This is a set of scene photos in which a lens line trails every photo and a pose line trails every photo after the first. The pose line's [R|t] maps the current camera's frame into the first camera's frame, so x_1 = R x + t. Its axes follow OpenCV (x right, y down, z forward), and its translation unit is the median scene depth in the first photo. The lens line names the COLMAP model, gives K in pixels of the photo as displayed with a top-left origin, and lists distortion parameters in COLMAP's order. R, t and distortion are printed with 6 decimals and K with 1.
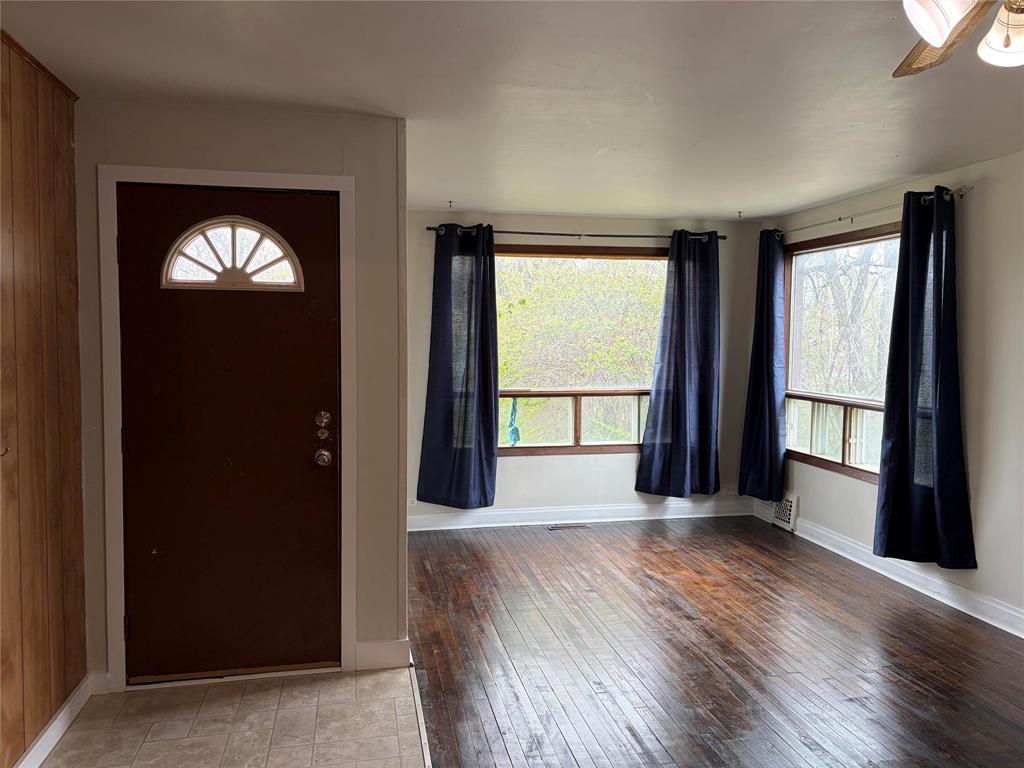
lens RADIAL K [[777.9, 0, 520.4], [0, 777.9, 387.3], [0, 0, 1]] dist [0.101251, -0.147519]
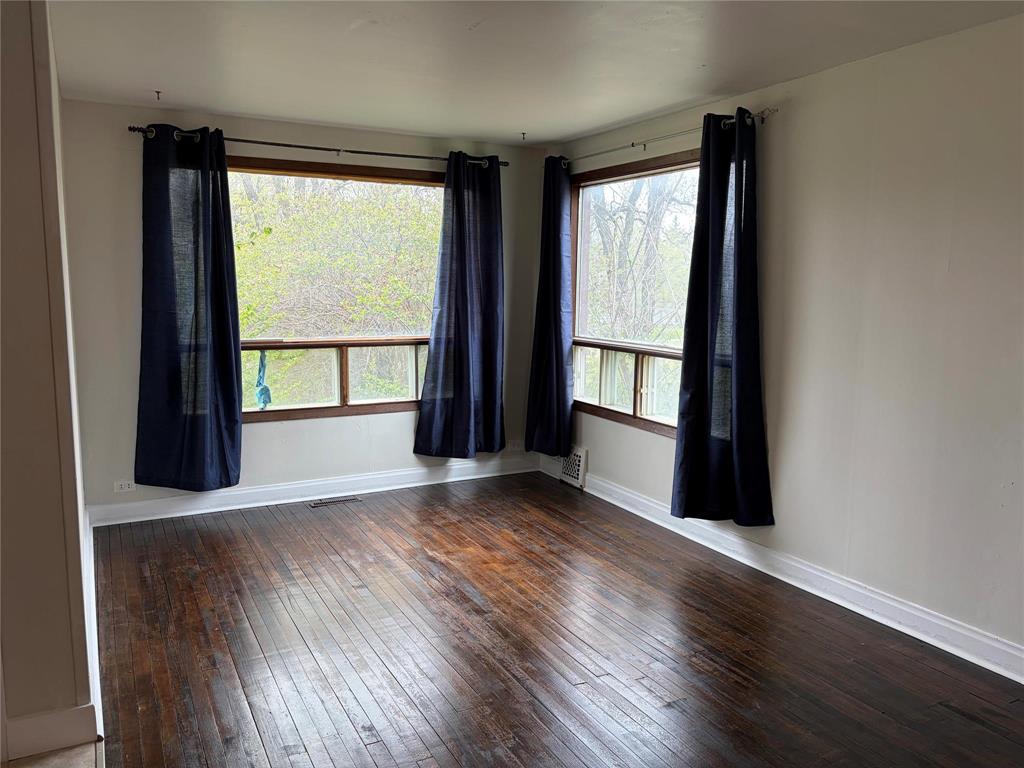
lens RADIAL K [[777.9, 0, 520.4], [0, 777.9, 387.3], [0, 0, 1]] dist [0.101251, -0.147519]
pose [[0.959764, -0.032436, 0.278928, 0.021972], [0.012355, 0.997222, 0.073453, -0.005231], [-0.280536, -0.067052, 0.957499, 0.143833]]
